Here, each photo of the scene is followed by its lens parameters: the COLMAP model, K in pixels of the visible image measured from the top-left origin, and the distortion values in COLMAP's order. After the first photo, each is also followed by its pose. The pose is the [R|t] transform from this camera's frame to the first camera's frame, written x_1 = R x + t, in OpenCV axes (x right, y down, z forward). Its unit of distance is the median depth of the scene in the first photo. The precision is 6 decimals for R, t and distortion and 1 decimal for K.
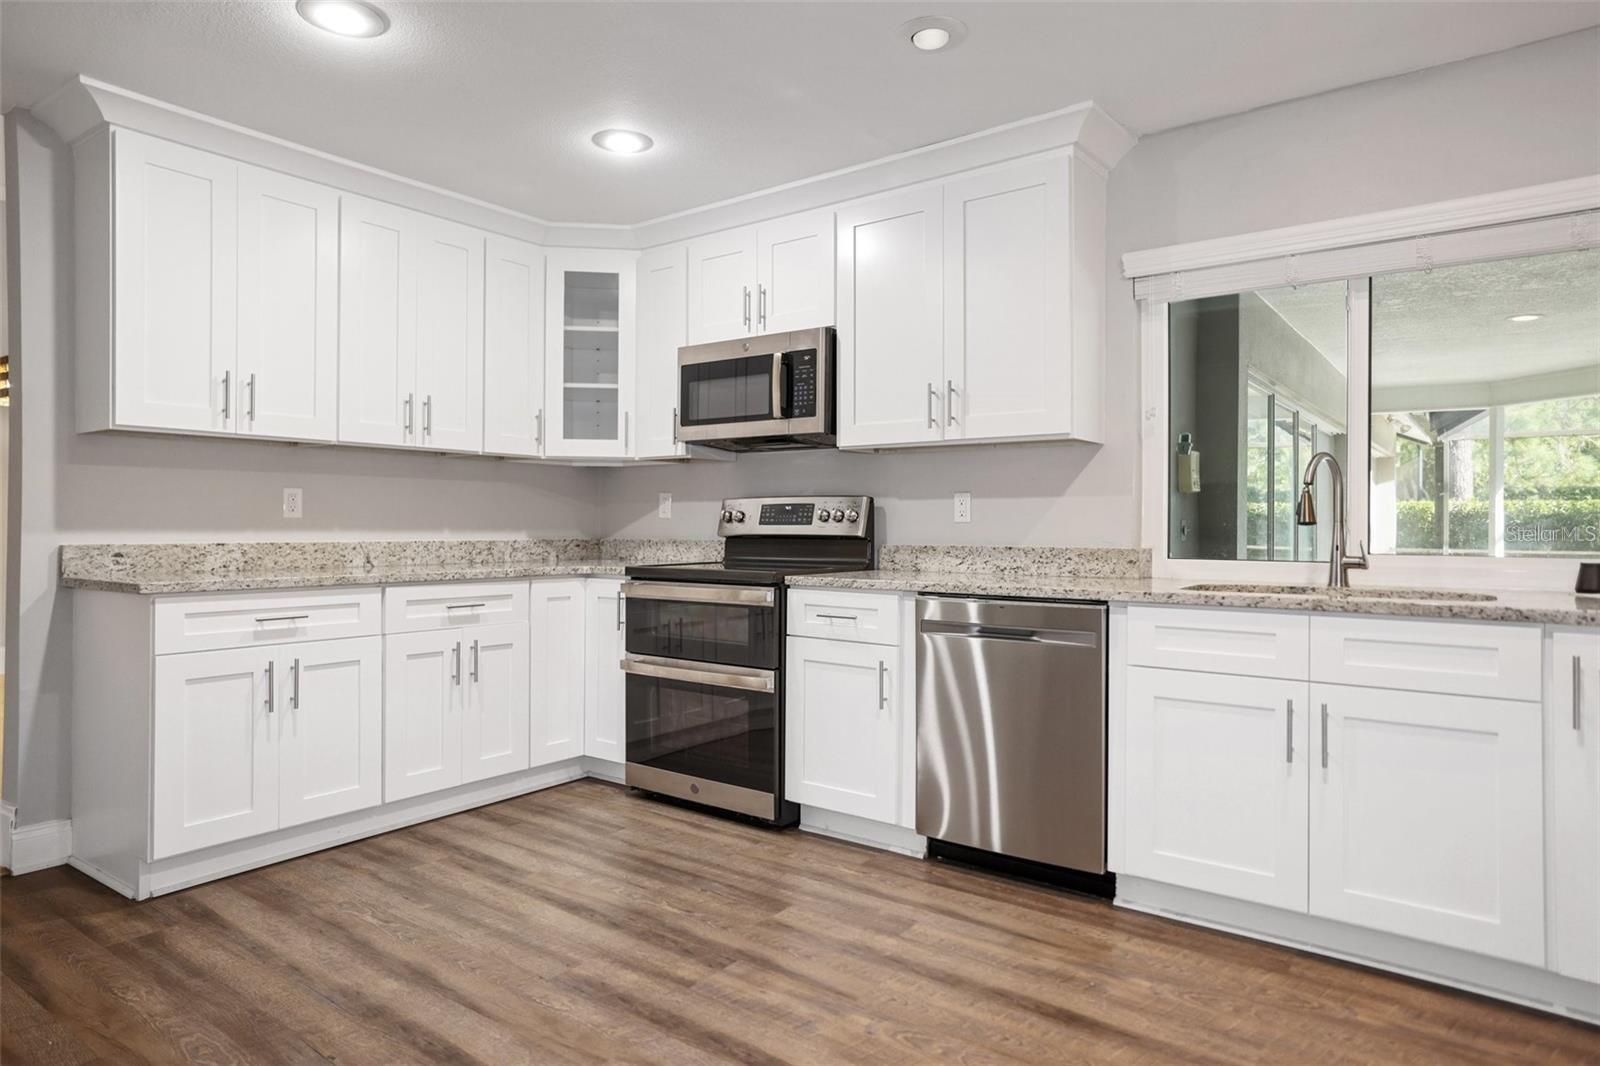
lens RADIAL K [[961.4, 0, 792.3], [0, 961.4, 523.6], [0, 0, 1]] dist [-0.049093, 0.011213]
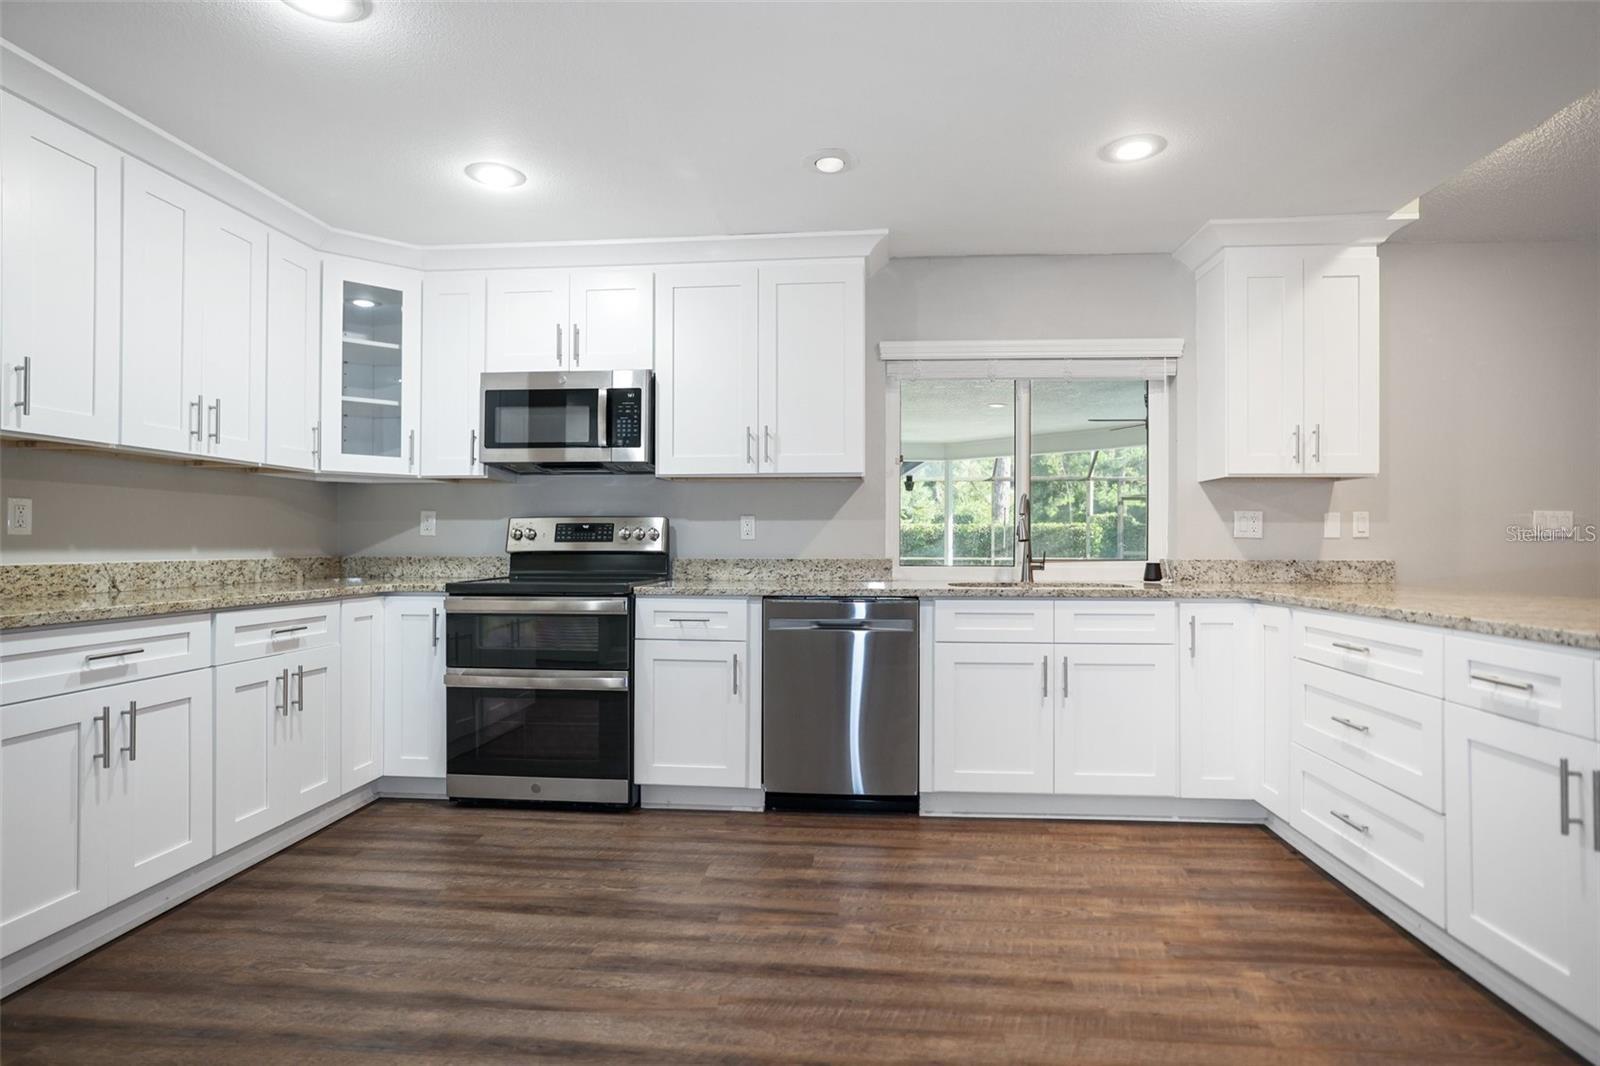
lens RADIAL K [[842.3, 0, 810.4], [0, 842.3, 536.4], [0, 0, 1]] dist [-0.059592, 0.013289]
pose [[0.836041, 0.000987, 0.548666, -0.374745], [0.000995, 0.999994, -0.003315, -0.001930], [-0.548666, 0.003317, 0.836035, 0.053376]]
